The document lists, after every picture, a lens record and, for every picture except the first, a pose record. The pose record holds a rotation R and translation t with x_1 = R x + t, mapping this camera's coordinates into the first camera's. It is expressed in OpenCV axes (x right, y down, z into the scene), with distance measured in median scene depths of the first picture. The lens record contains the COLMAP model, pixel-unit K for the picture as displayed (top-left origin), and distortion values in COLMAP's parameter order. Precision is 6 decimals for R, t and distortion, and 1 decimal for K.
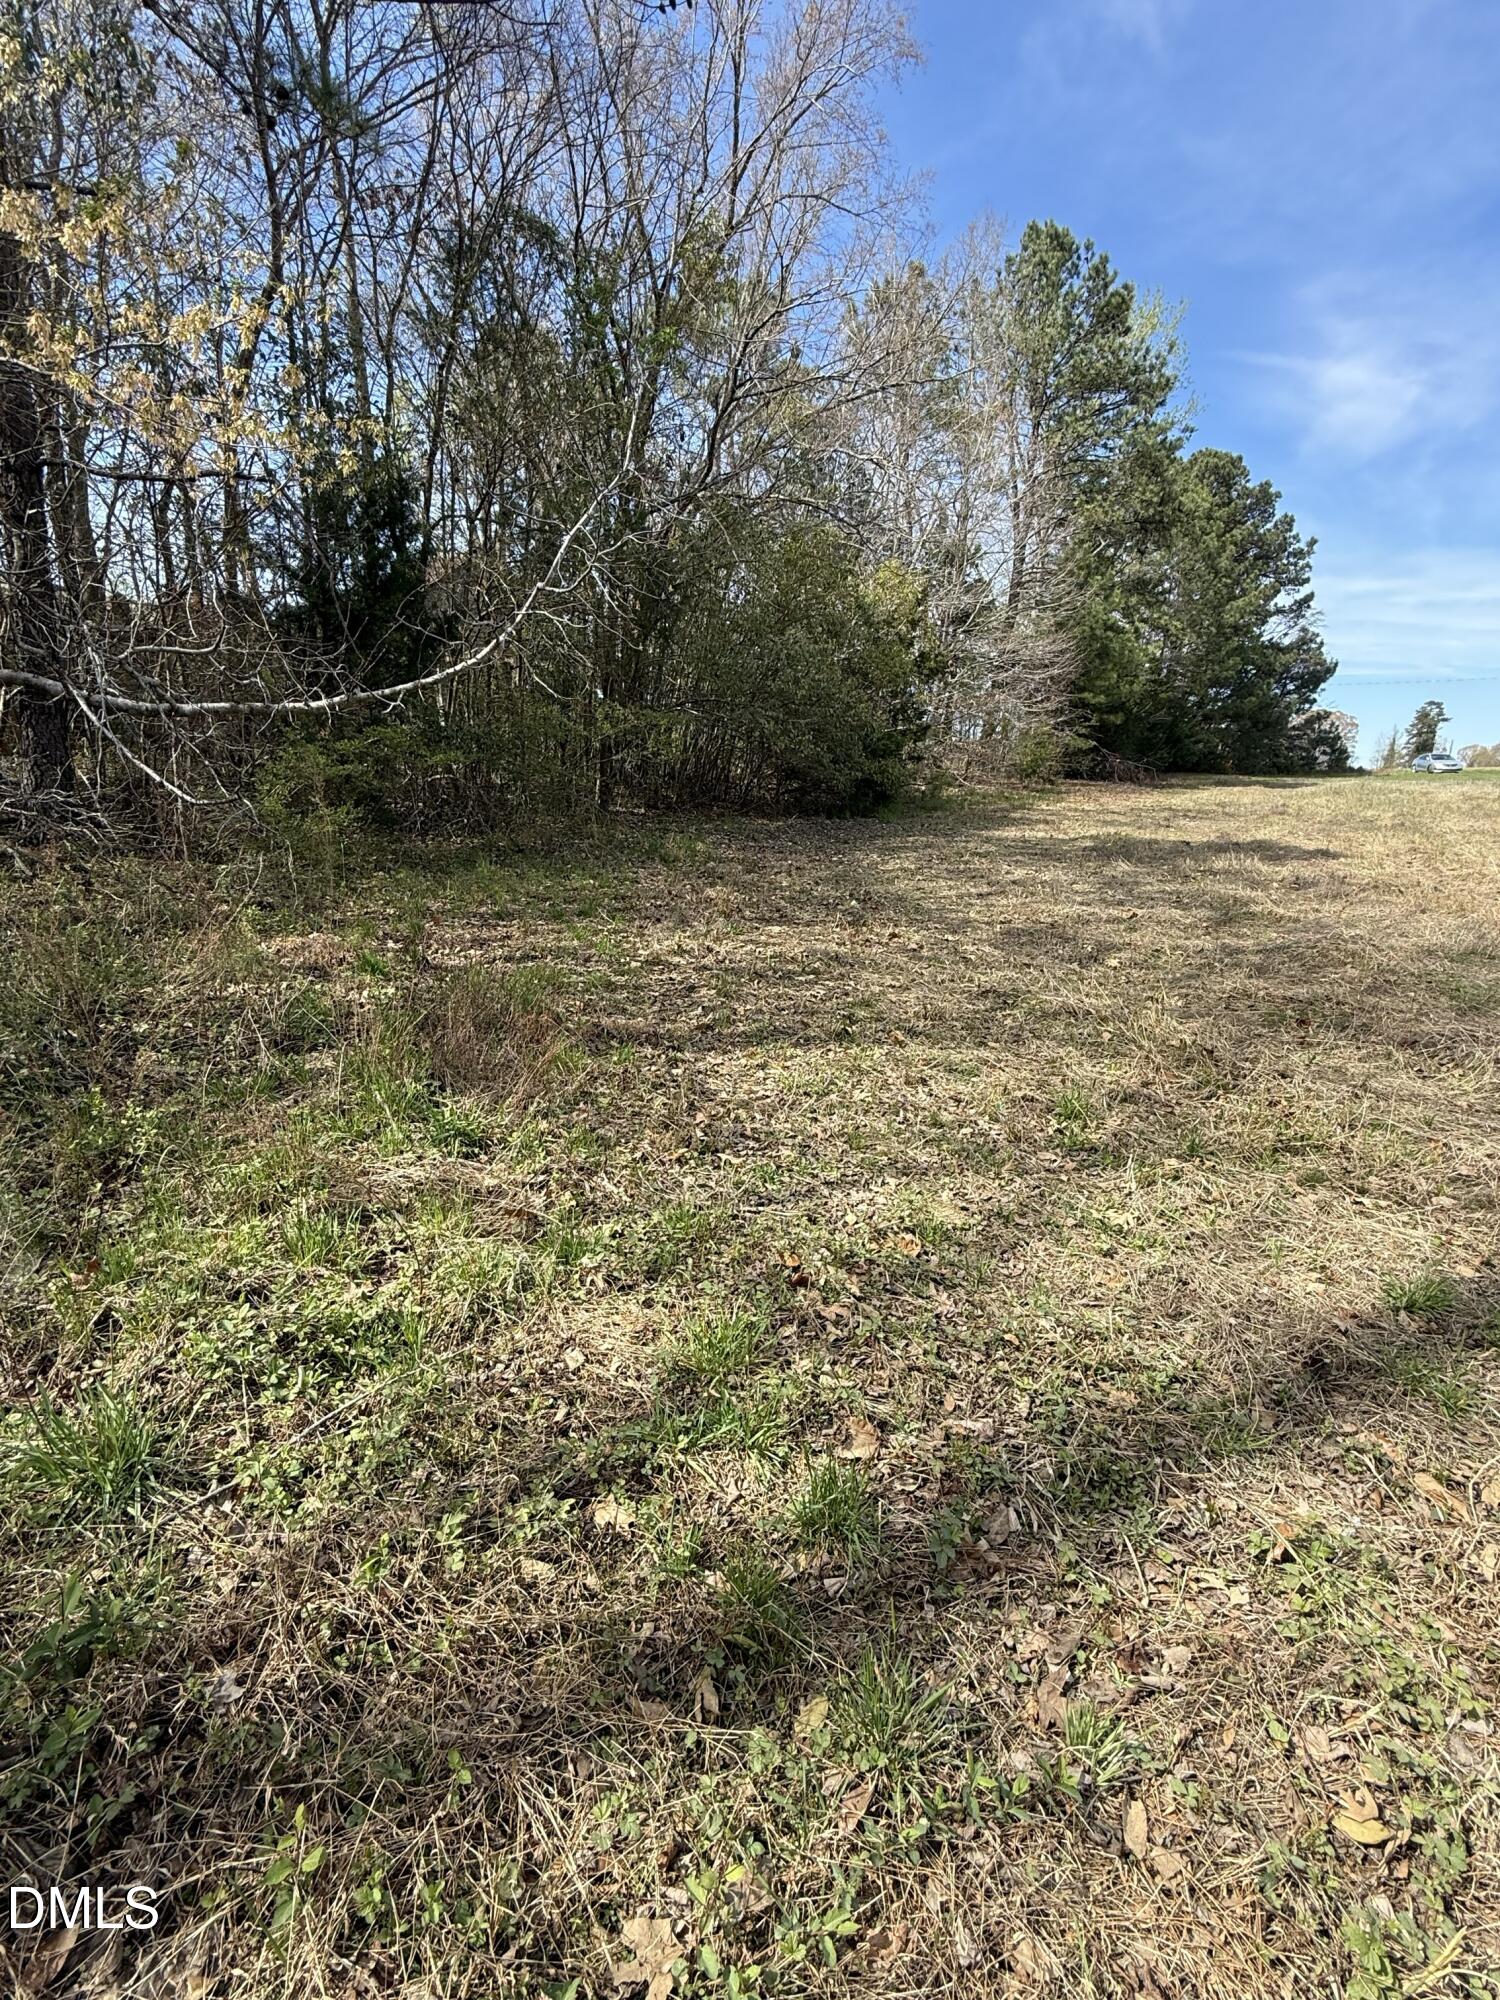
lens RADIAL K [[888.7, 0, 748.7], [0, 888.7, 991.5], [0, 0, 1]] dist [-0.004043, -0.000604]
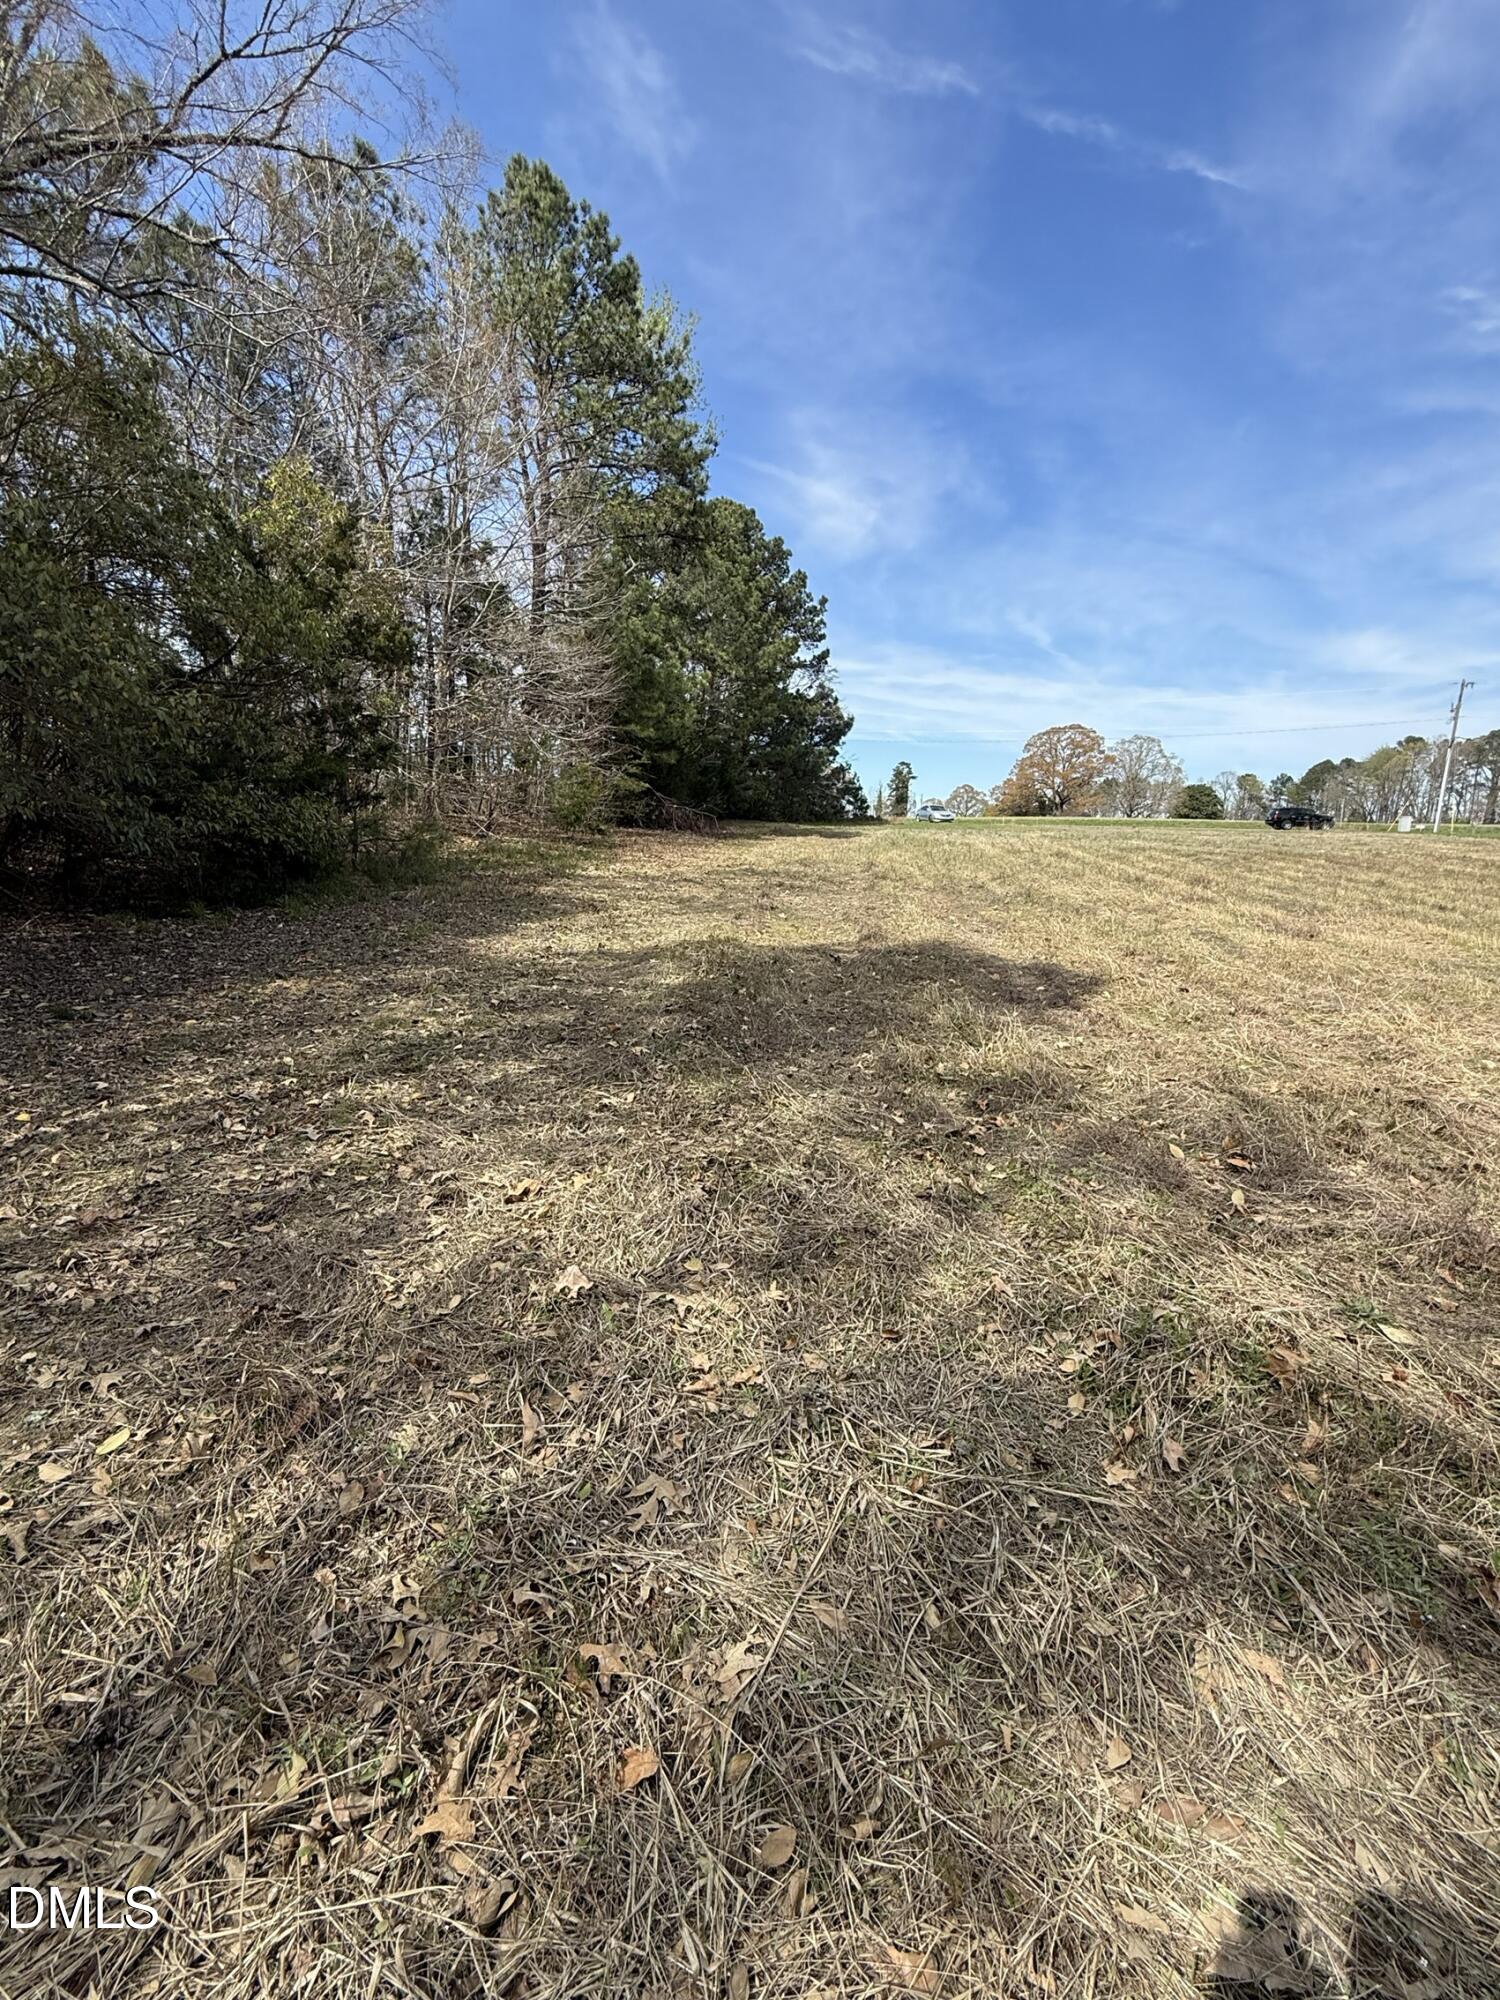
lens RADIAL K [[888.7, 0, 744.9], [0, 888.7, 999.4], [0, 0, 1]] dist [-0.004043, -0.000604]
pose [[0.890635, -0.081555, 0.447346, 0.075444], [0.098718, 0.995000, -0.015145, -0.053653], [-0.443875, 0.057650, 0.894233, 0.208039]]
